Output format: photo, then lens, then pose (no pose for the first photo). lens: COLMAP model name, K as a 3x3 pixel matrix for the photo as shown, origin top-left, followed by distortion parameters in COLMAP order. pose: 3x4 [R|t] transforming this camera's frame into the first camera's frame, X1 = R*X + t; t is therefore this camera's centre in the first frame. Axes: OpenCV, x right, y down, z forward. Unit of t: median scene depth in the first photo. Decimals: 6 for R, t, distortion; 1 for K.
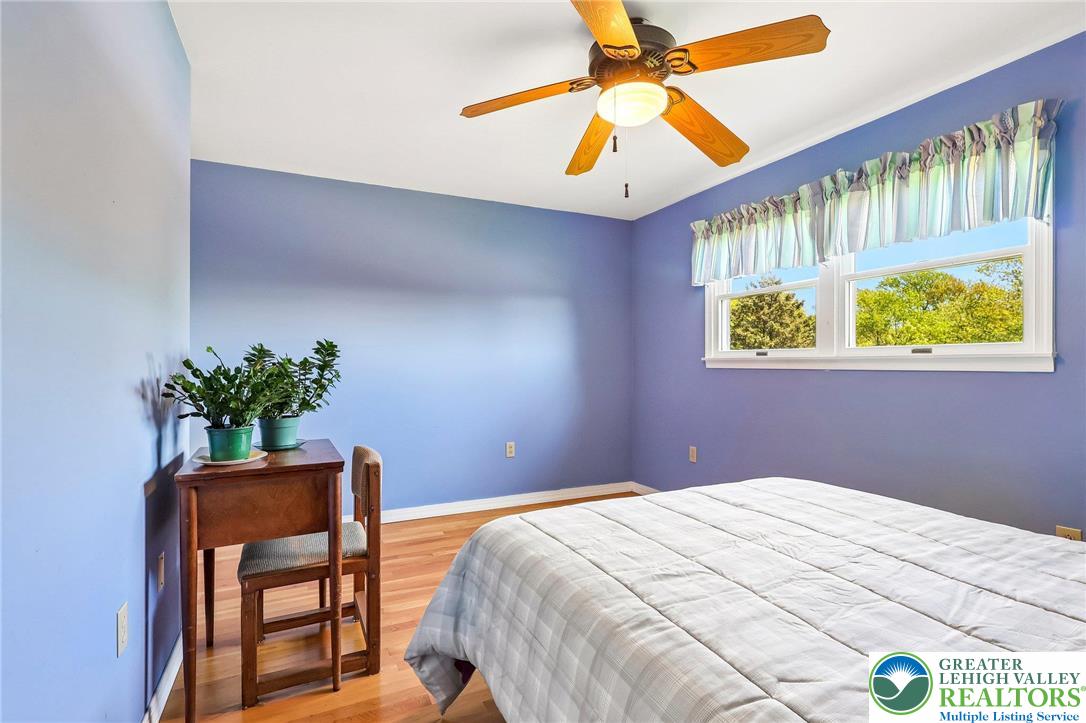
lens RADIAL K [[509.5, 0, 540.4], [0, 509.5, 361.7], [0, 0, 1]] dist [0.000410, 0.000136]
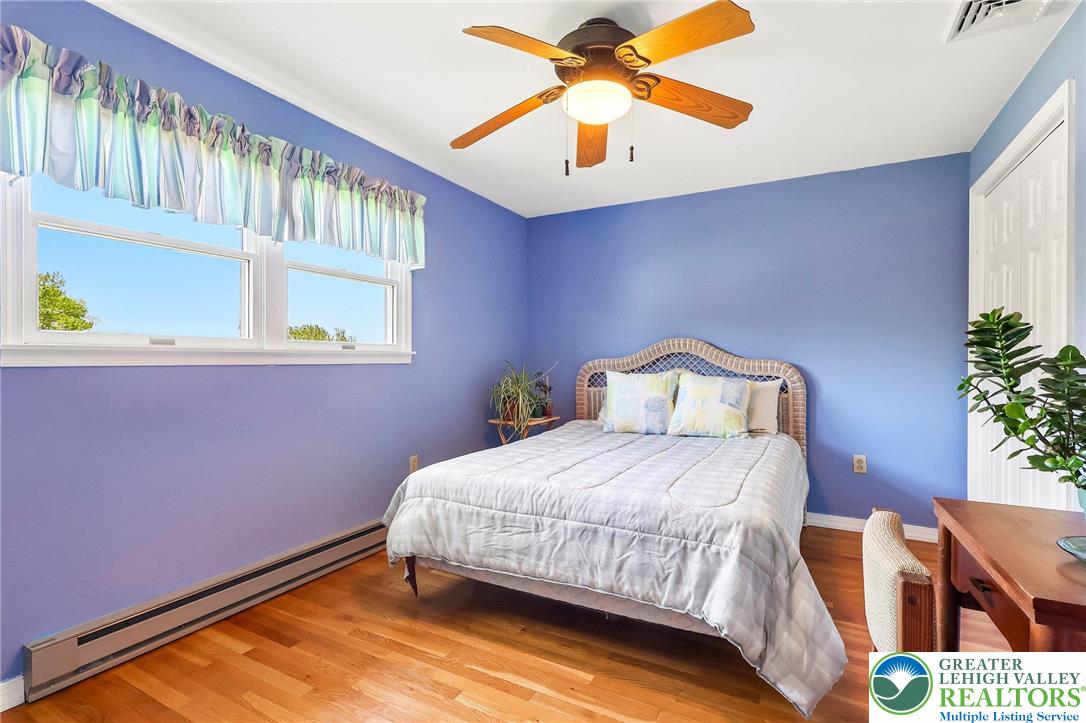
lens RADIAL K [[509.5, 0, 540.4], [0, 509.5, 361.7], [0, 0, 1]] dist [0.000410, 0.000136]
pose [[-0.591860, -0.008140, 0.806000, -0.393769], [-0.010831, 0.999939, 0.002145, 0.003999], [-0.805968, -0.007460, -0.591912, 1.161600]]
